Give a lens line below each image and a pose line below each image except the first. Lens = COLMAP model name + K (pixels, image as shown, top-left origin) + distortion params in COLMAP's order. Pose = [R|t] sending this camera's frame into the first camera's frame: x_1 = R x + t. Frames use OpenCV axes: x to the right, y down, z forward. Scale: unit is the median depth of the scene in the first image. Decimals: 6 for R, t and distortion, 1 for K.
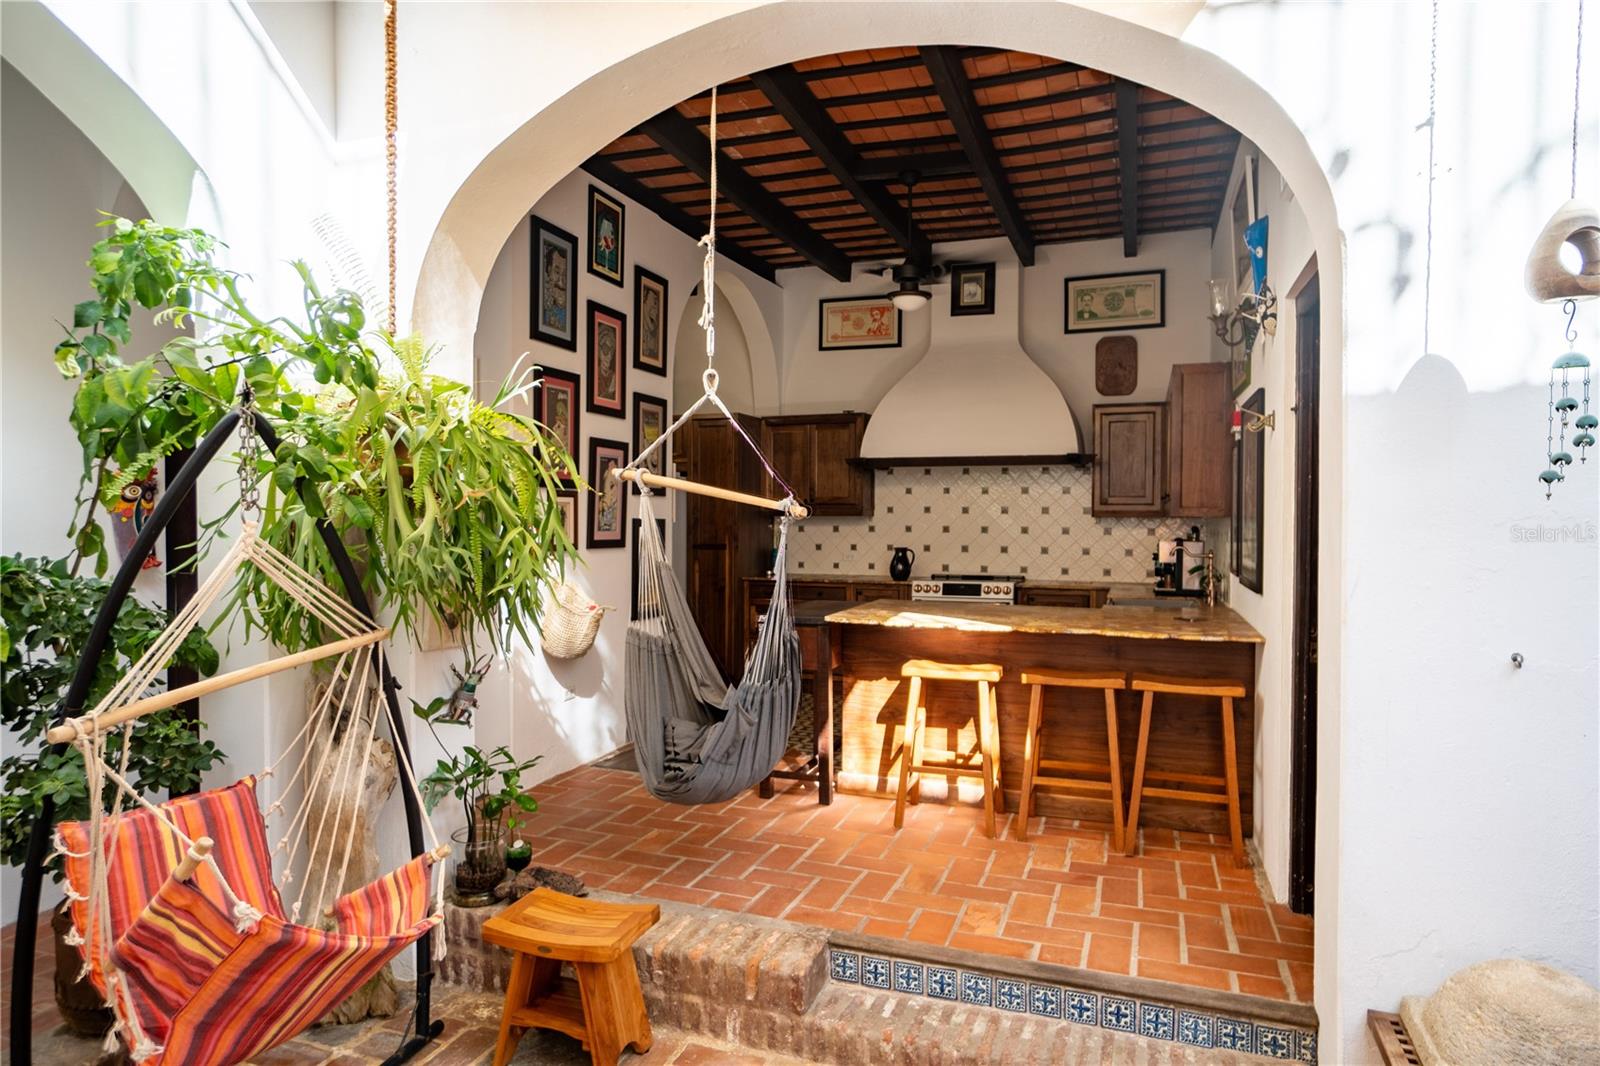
lens RADIAL K [[928.9, 0, 811.3], [0, 928.9, 542.2], [0, 0, 1]] dist [-0.019317, 0.016327]
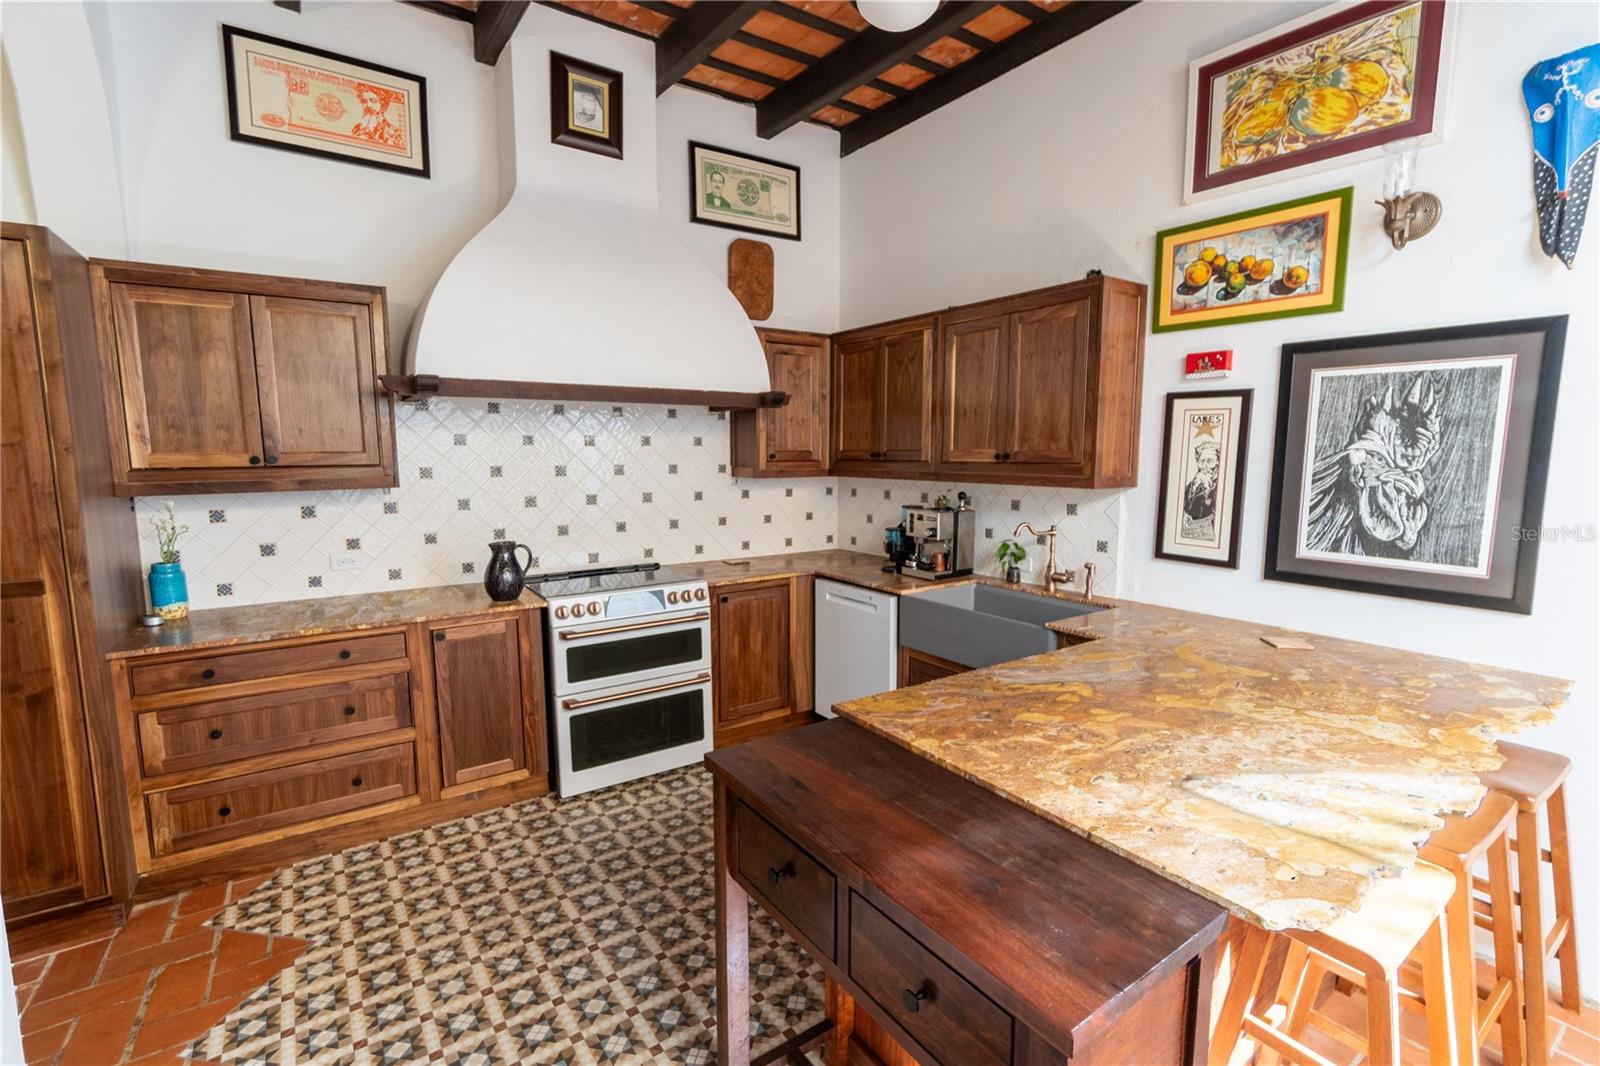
lens RADIAL K [[709.2, 0, 802.5], [0, 709.2, 539.5], [0, 0, 1]] dist [-0.015344, 0.004517]
pose [[0.590044, -0.106227, 0.800353, -0.192603], [0.026527, 0.993322, 0.112282, -0.054424], [-0.806935, -0.045021, 0.588921, 0.823363]]
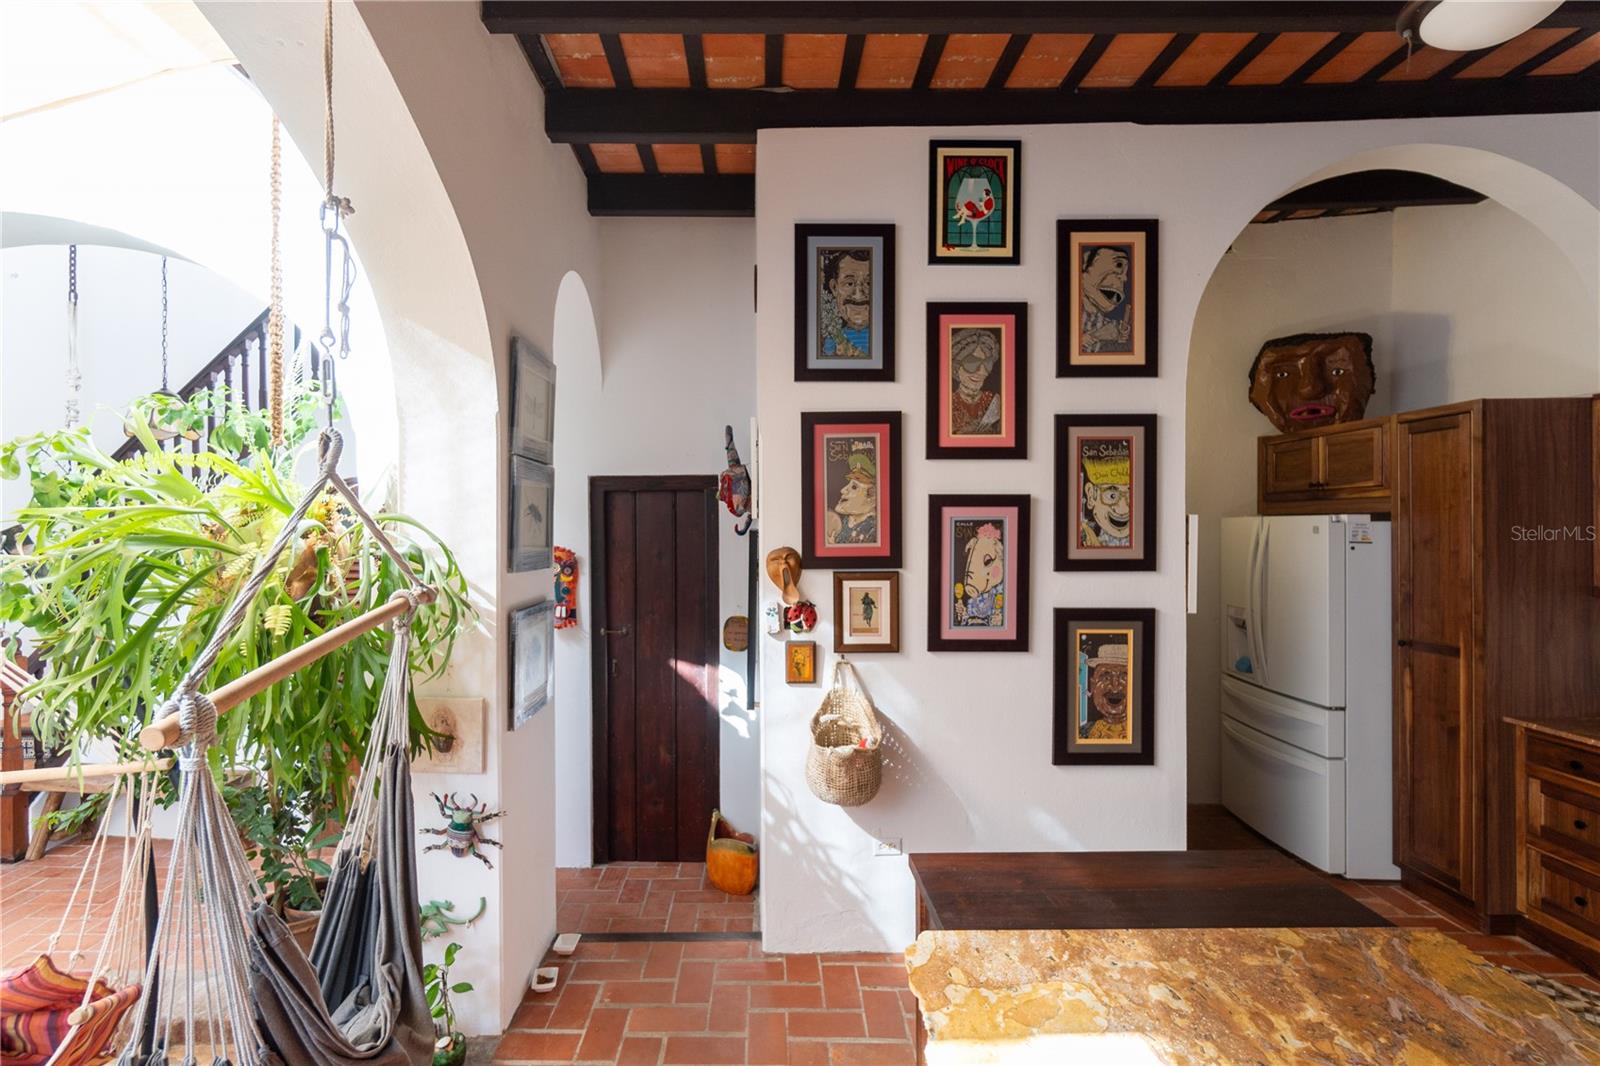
lens RADIAL K [[742.7, 0, 769.9], [0, 742.7, 531.2], [0, 0, 1]] dist [0.005126, 0.001126]
pose [[0.338481, 0.000683, -0.940973, 0.252518], [-0.018505, 0.999811, -0.005931, -0.078051], [0.940791, 0.019420, 0.338429, 0.680406]]
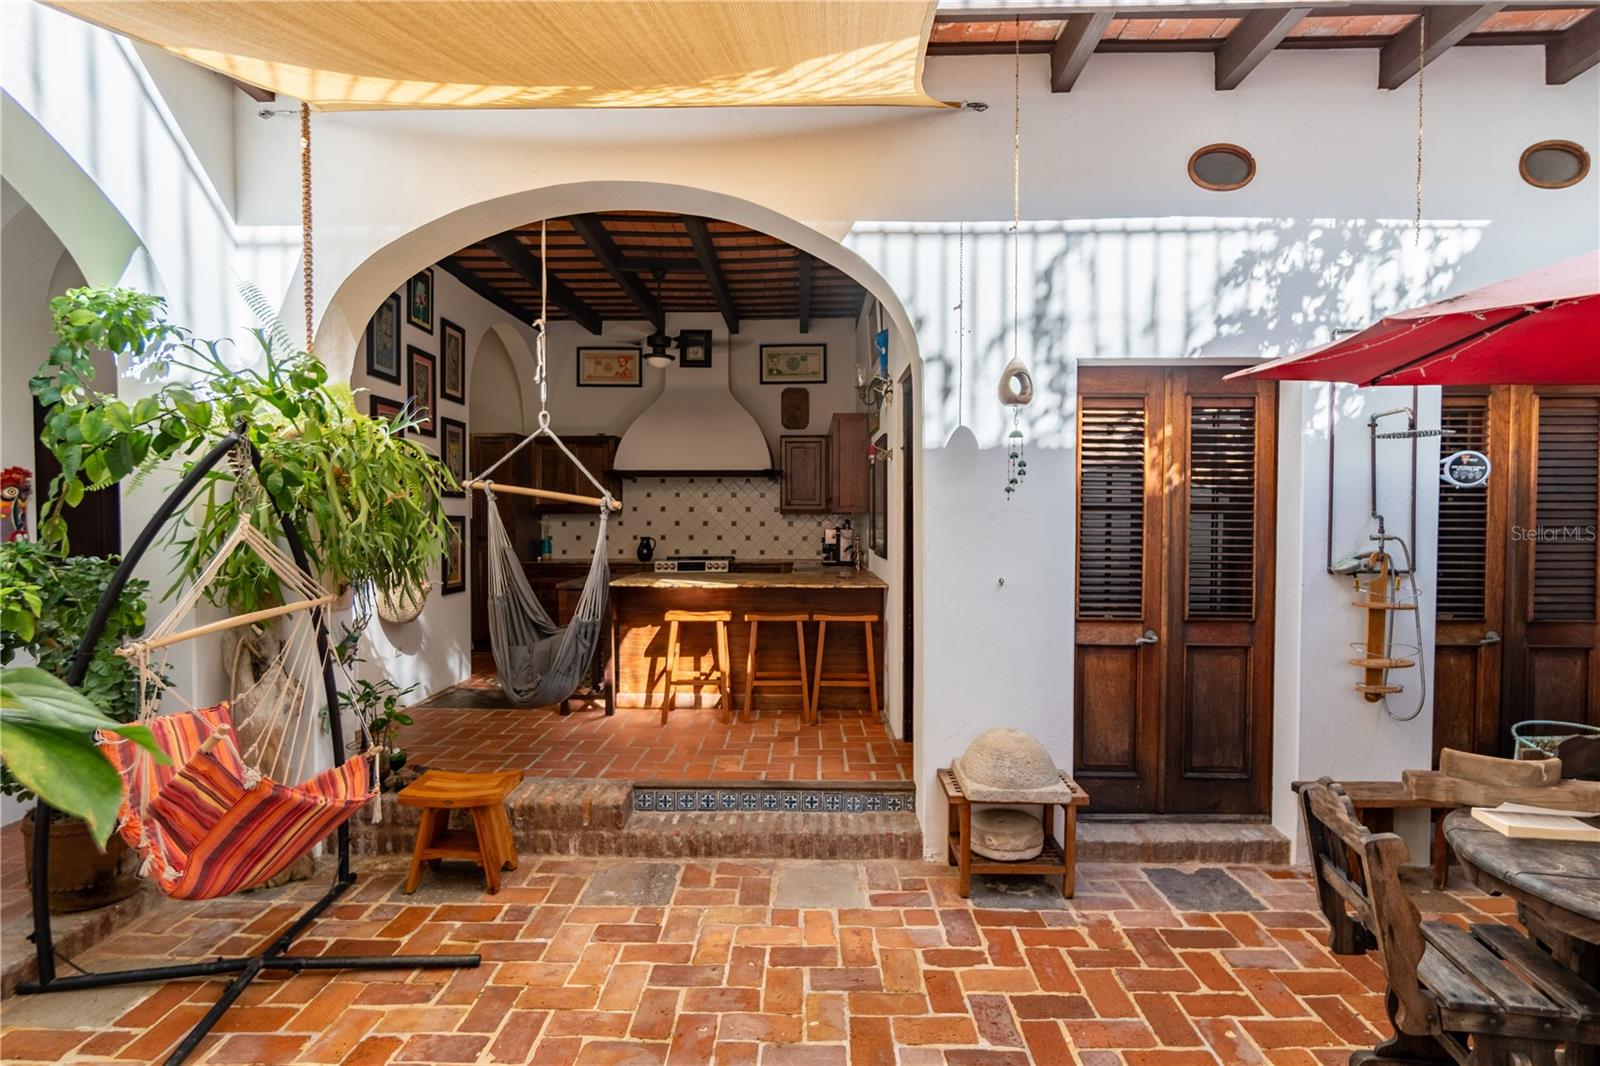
lens RADIAL K [[769.2, 0, 793.1], [0, 769.2, 541.5], [0, 0, 1]] dist [0.002642, 0.000556]
pose [[0.947807, -0.014023, 0.318535, -0.077107], [0.012345, 0.999897, 0.007286, 0.009517], [-0.318604, -0.002973, 0.947883, -0.176345]]
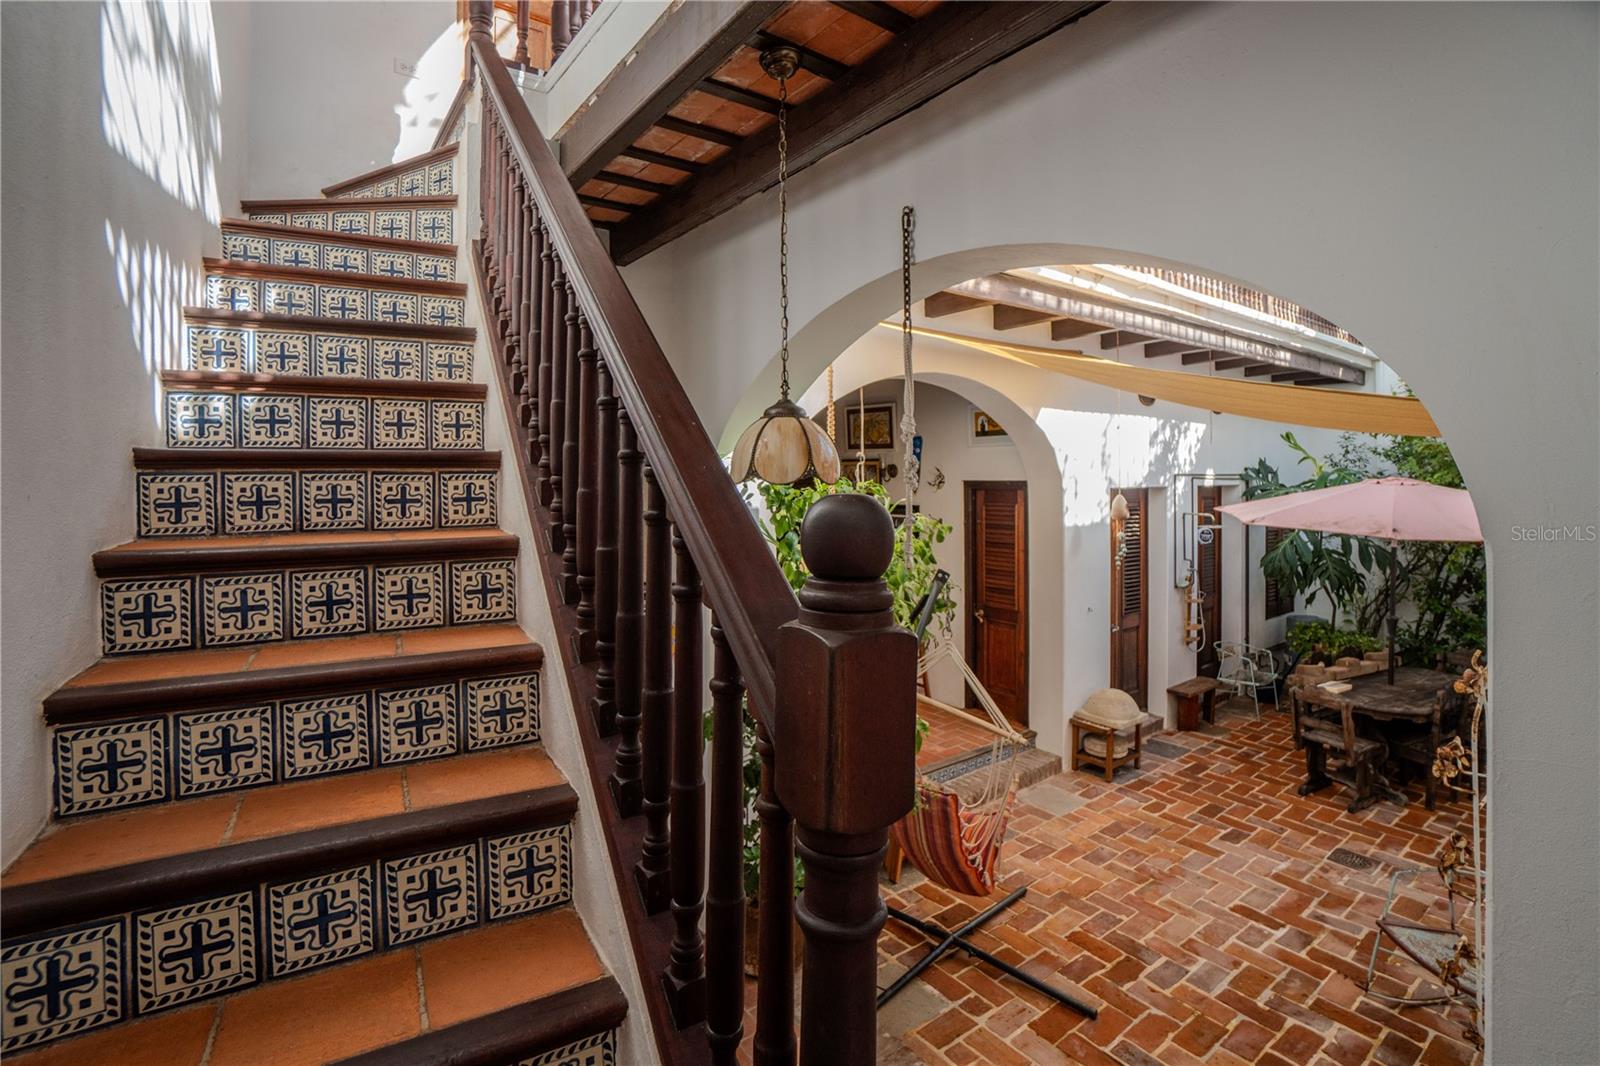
lens RADIAL K [[743.8, 0, 804.8], [0, 743.8, 487.9], [0, 0, 1]] dist [-0.019833, 0.005929]
pose [[0.541223, -0.016422, 0.840719, -0.929195], [0.024668, 0.999689, 0.003647, -0.152400], [-0.840517, 0.018765, 0.541460, 0.151802]]
